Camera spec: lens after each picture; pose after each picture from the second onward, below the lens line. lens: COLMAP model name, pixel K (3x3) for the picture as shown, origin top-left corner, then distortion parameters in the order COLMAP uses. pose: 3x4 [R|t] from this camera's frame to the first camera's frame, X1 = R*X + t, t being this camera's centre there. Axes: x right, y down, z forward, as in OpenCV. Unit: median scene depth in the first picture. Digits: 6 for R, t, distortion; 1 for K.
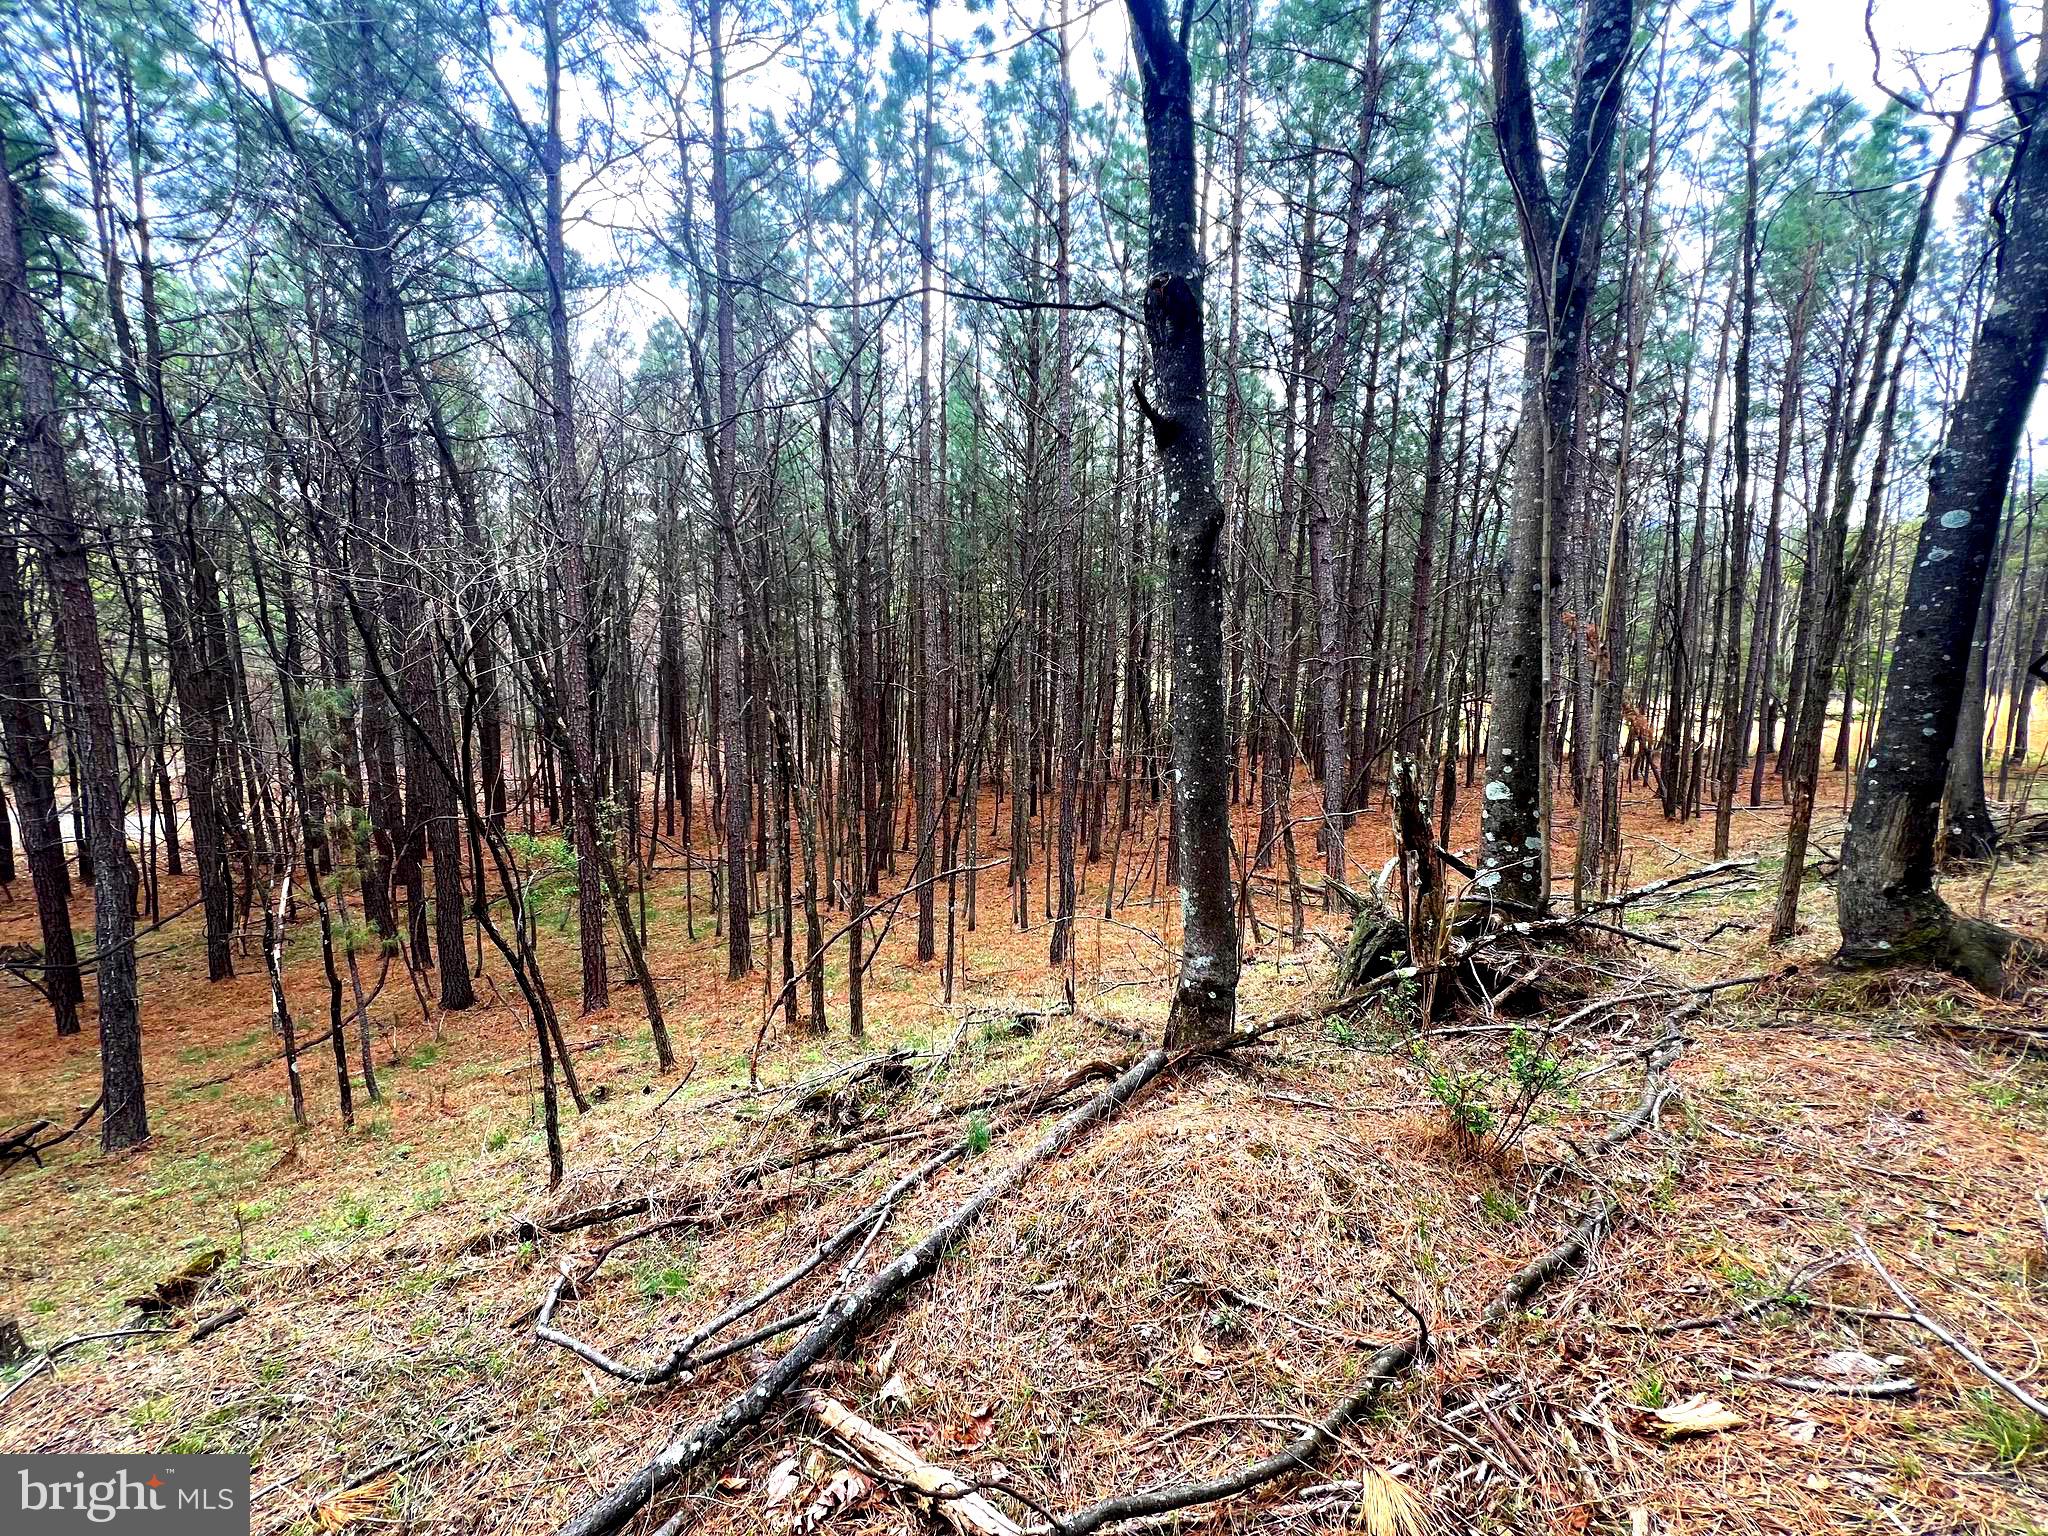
lens RADIAL K [[817.4, 0, 1018.5], [0, 817.4, 764.5], [0, 0, 1]] dist [-0.000114, 0.000713]
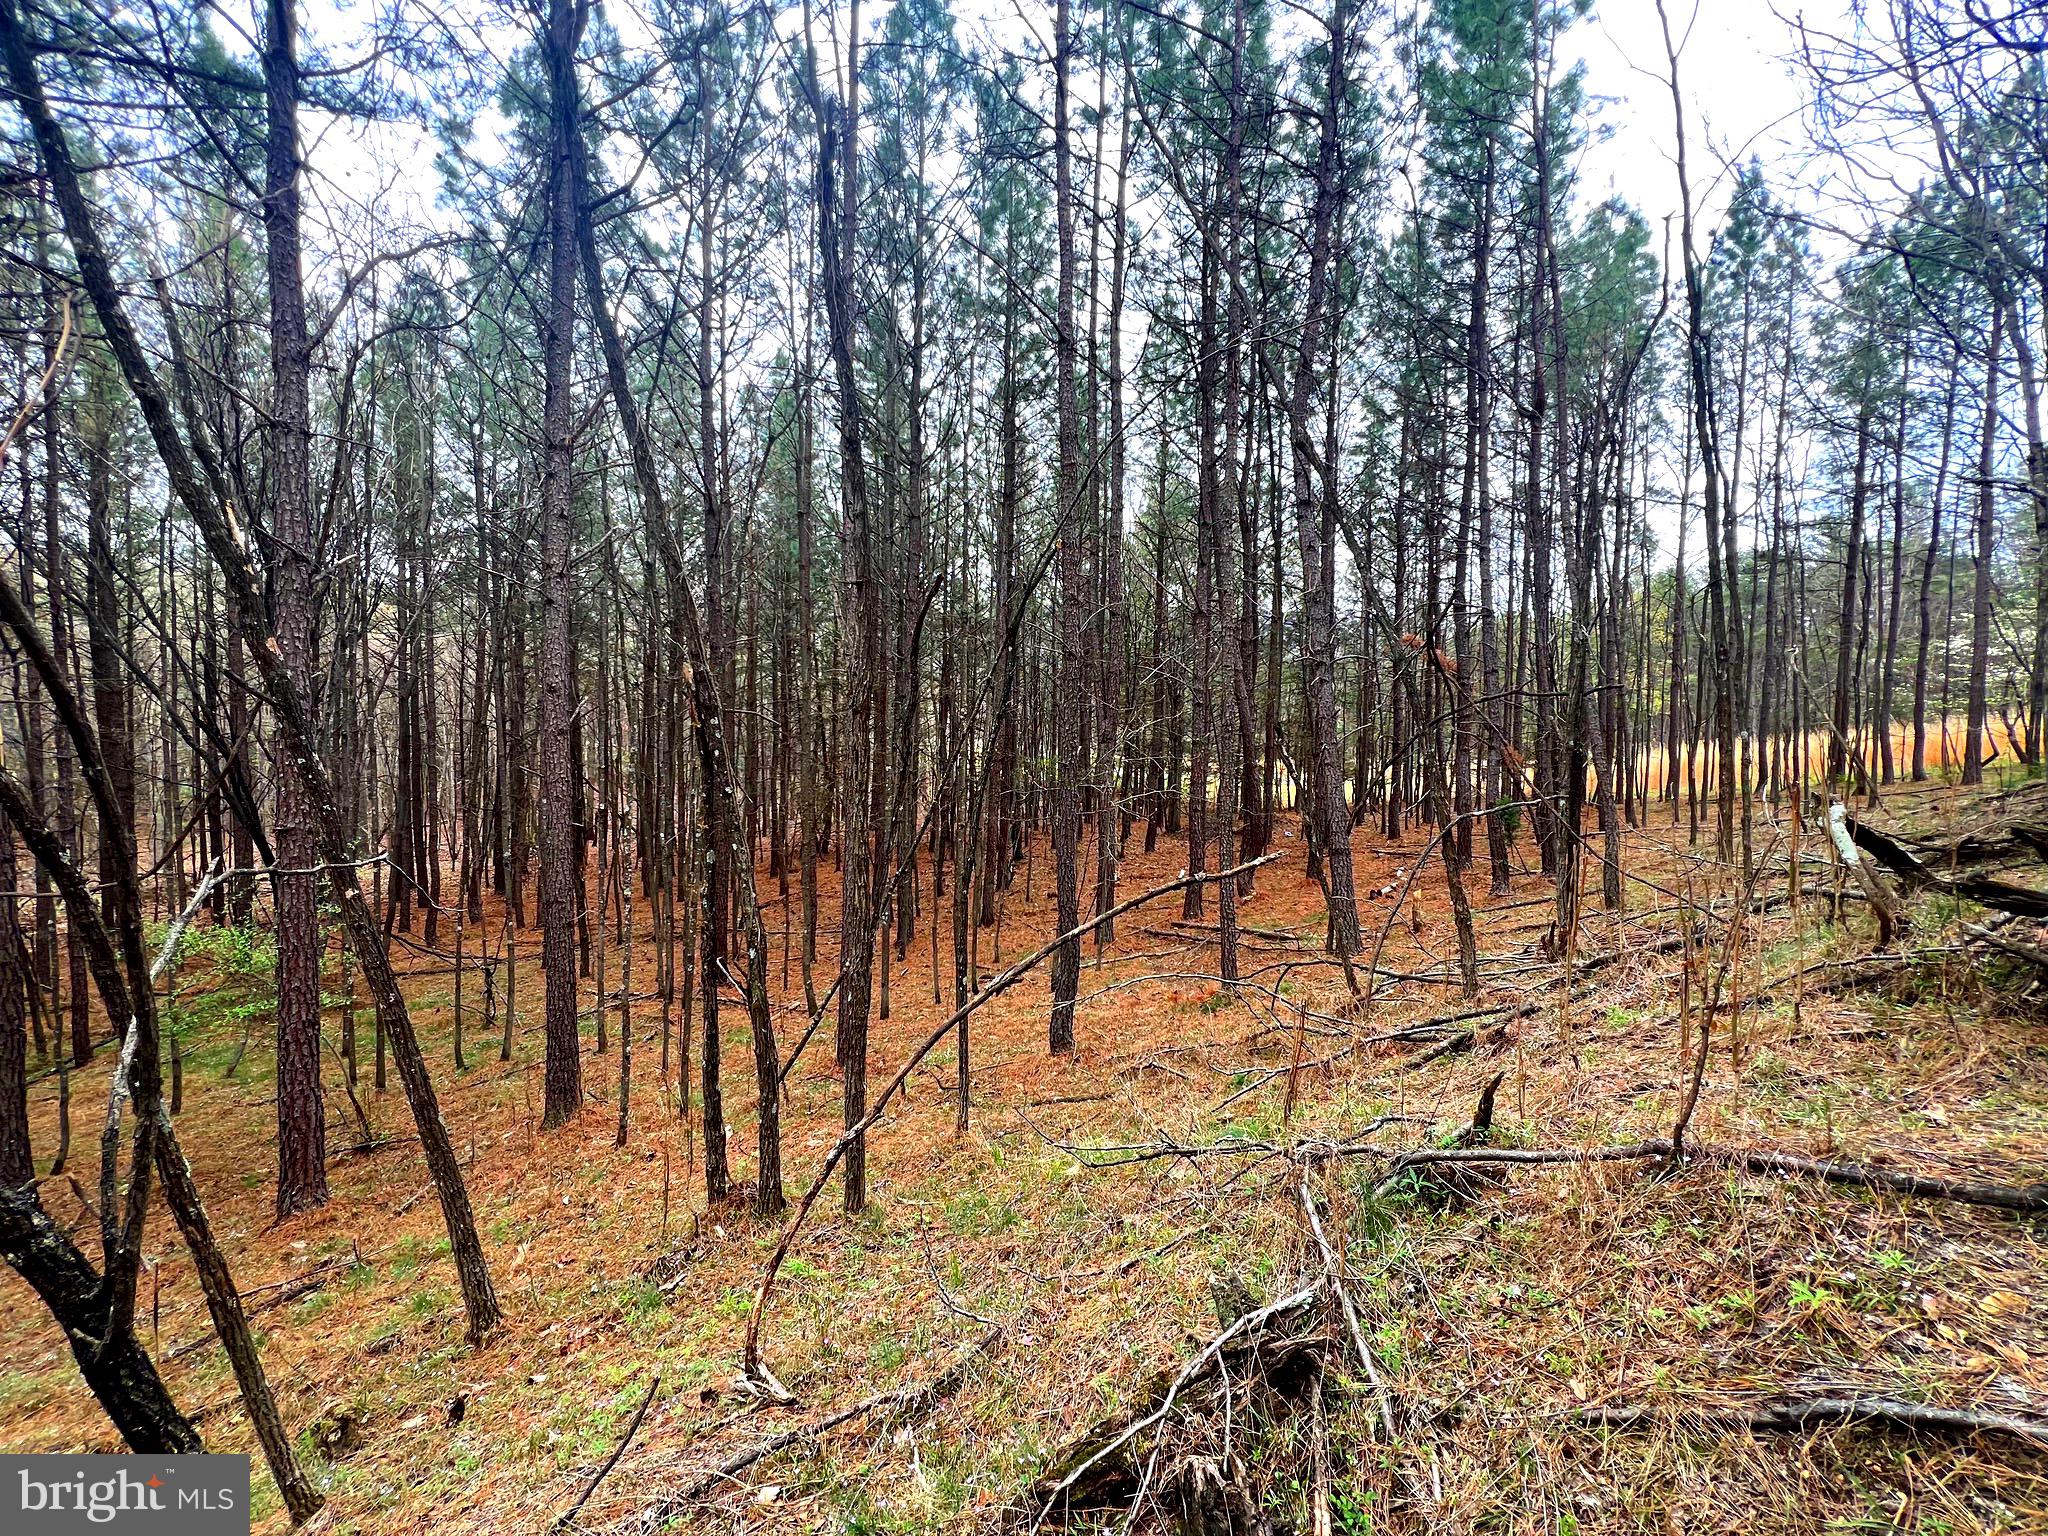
lens RADIAL K [[817.4, 0, 1022.1], [0, 817.4, 759.9], [0, 0, 1]] dist [-0.000114, 0.000713]
pose [[0.967361, -0.009625, 0.253221, -0.220641], [0.034930, 0.994804, -0.095630, 0.071388], [-0.250985, 0.101354, 0.962670, 0.368373]]
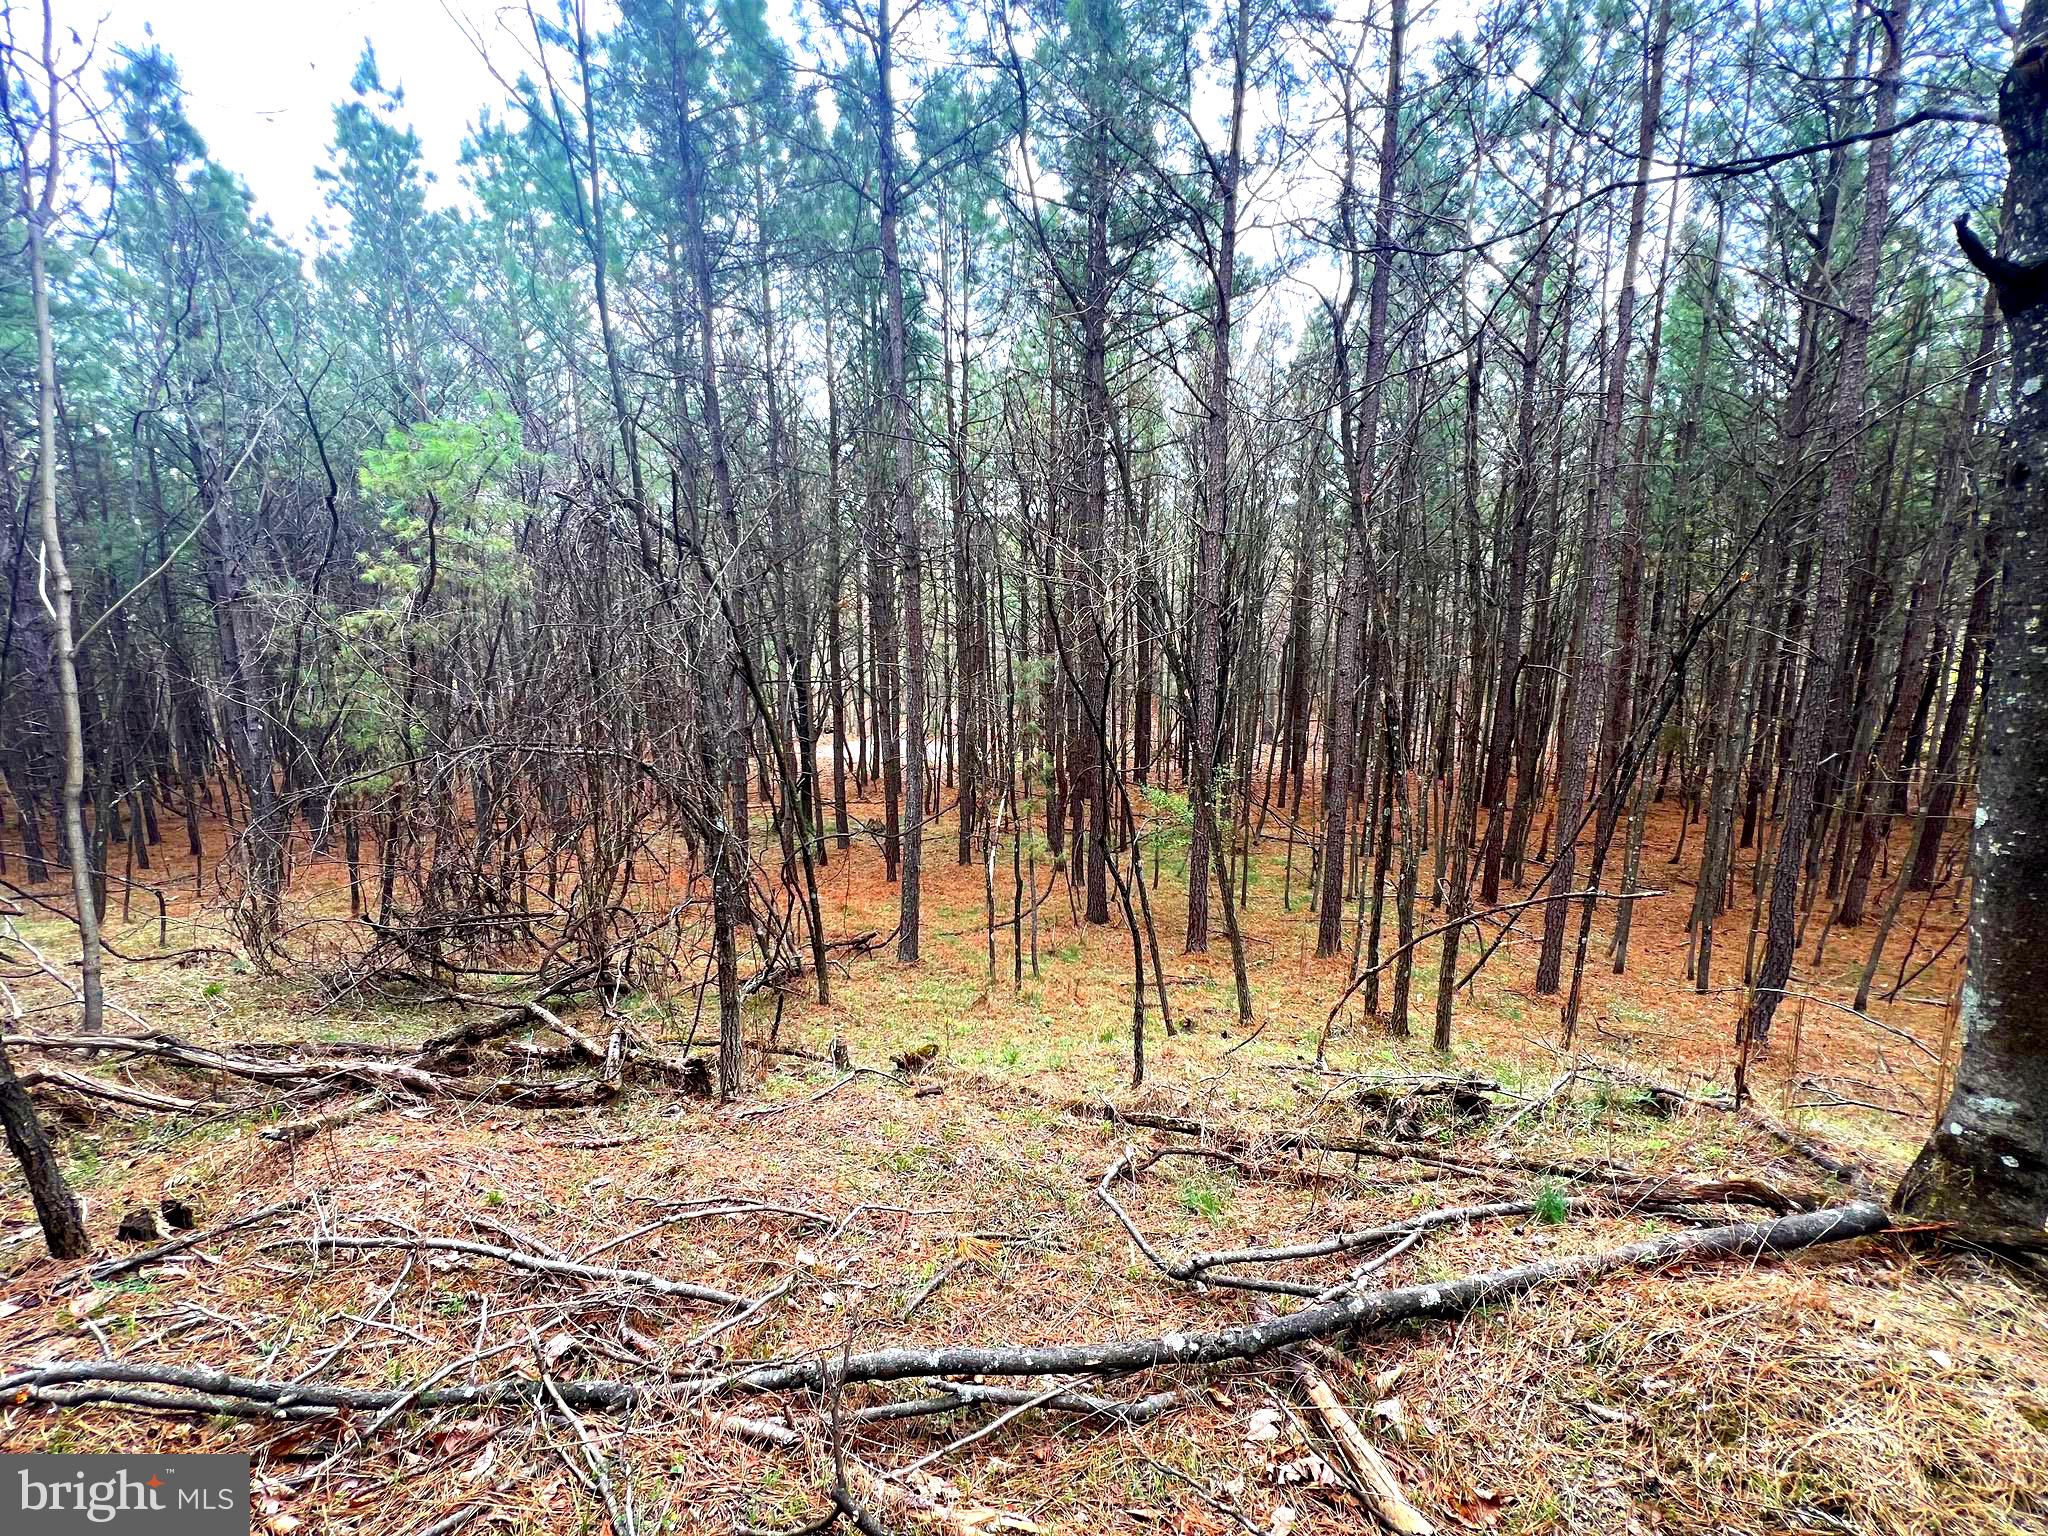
lens RADIAL K [[817.4, 0, 1024.8], [0, 817.4, 765.8], [0, 0, 1]] dist [-0.000114, 0.000713]
pose [[0.750388, 0.102843, -0.652948, 0.017066], [-0.084540, 0.994642, 0.059506, -0.000562], [0.655569, 0.010548, 0.755062, -0.000743]]
